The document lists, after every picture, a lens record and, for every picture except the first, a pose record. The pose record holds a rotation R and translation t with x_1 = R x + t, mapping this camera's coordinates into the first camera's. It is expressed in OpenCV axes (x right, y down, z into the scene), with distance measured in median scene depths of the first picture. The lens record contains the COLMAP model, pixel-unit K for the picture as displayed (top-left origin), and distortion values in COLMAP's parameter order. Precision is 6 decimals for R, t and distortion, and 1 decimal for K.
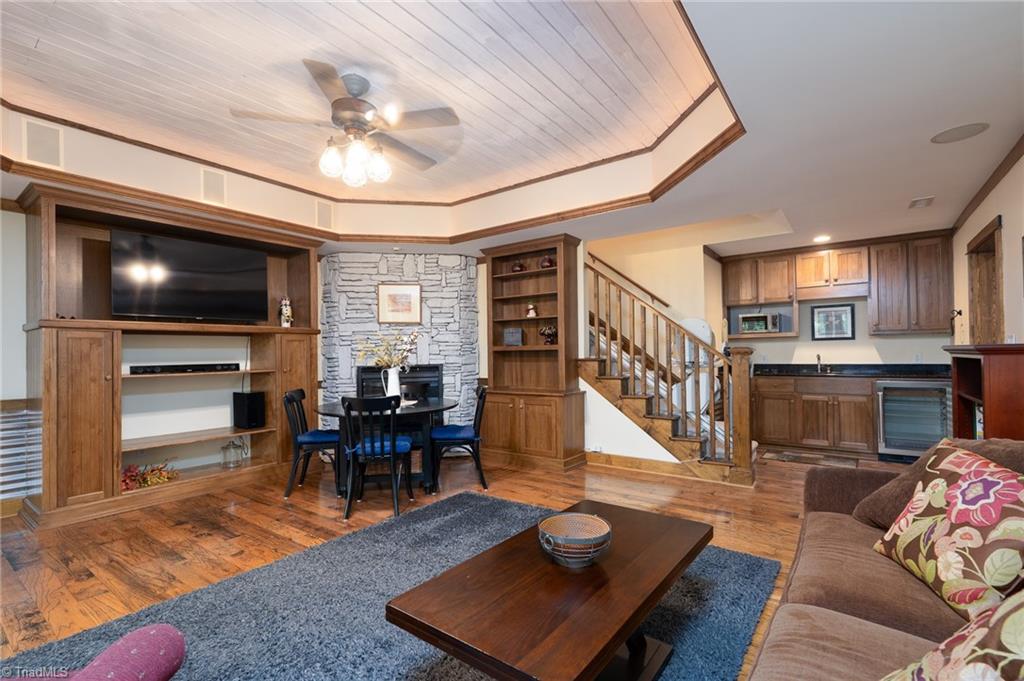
lens RADIAL K [[471.9, 0, 510.4], [0, 471.9, 347.2], [0, 0, 1]] dist [-0.005748, 0.002183]
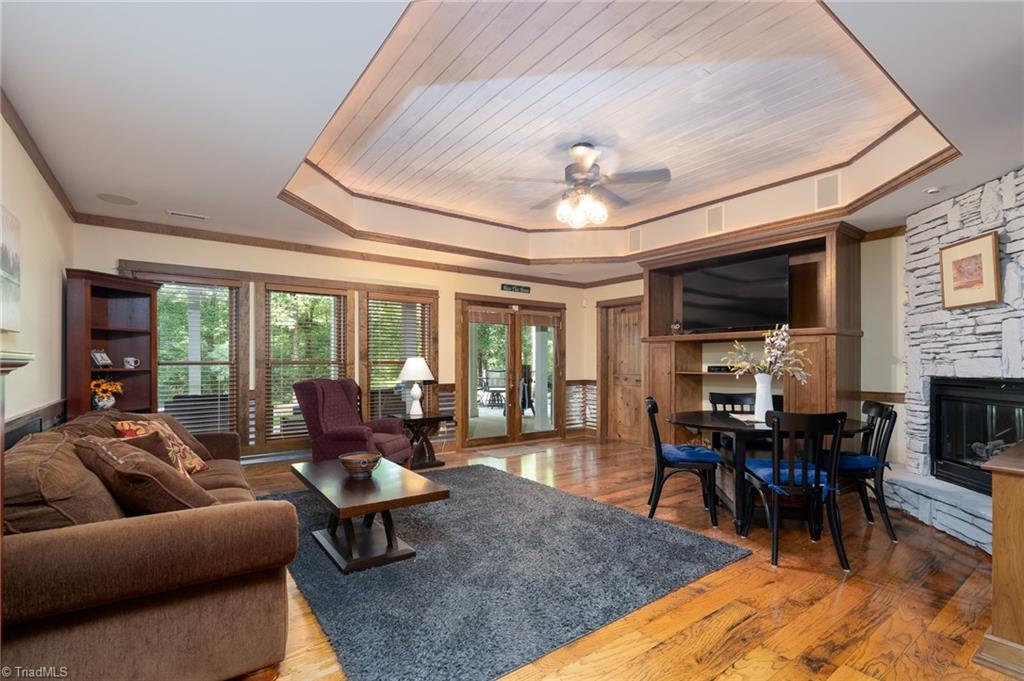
lens RADIAL K [[471.9, 0, 511.9], [0, 471.9, 349.1], [0, 0, 1]] dist [-0.005748, 0.002183]
pose [[-0.297588, -0.013414, -0.954600, 0.503714], [0.015090, 0.999710, -0.018752, 0.005830], [0.954575, -0.019985, -0.297299, 0.628427]]
